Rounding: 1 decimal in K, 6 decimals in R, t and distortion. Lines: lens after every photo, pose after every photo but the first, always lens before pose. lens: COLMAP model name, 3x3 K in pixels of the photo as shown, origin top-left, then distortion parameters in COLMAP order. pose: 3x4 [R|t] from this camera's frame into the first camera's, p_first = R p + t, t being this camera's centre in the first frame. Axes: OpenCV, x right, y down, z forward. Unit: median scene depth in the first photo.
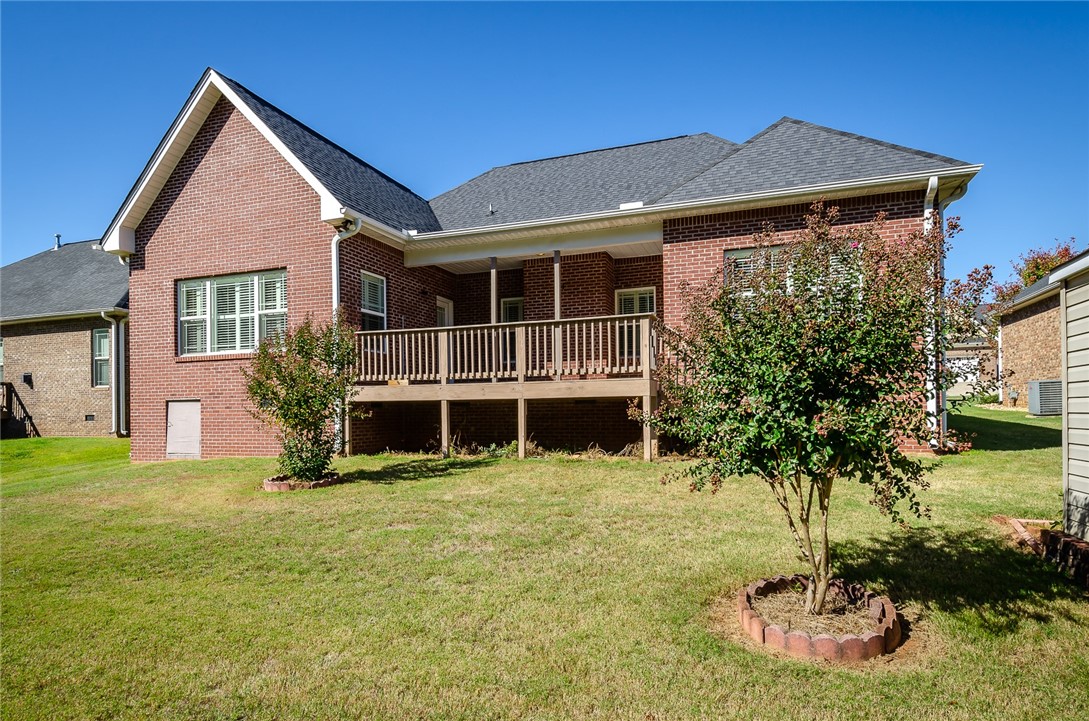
lens RADIAL K [[608.4, 0, 544.9], [0, 608.4, 381.4], [0, 0, 1]] dist [0.013687, -0.000454]
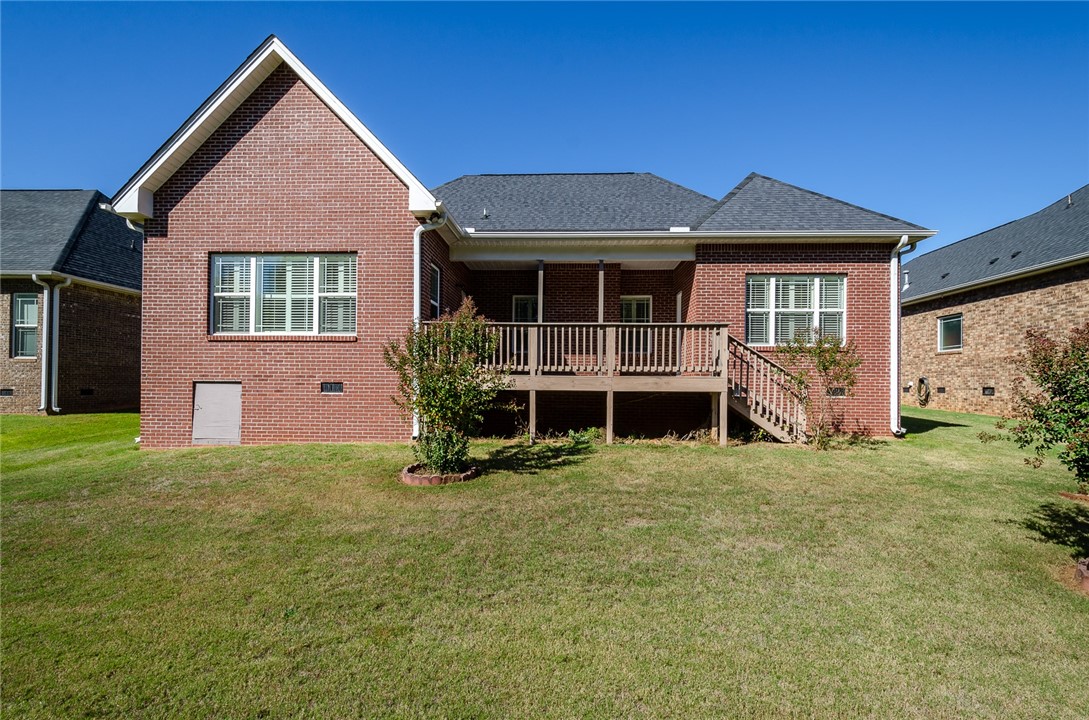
lens RADIAL K [[500.3, 0, 544.5], [0, 500.3, 360.0], [0, 0, 1]] dist [0.005034, 0.000333]
pose [[0.954906, 0.034743, 0.294870, -0.347292], [-0.034286, 0.999389, -0.006720, -0.014758], [-0.294923, -0.003693, 0.955514, 0.122464]]
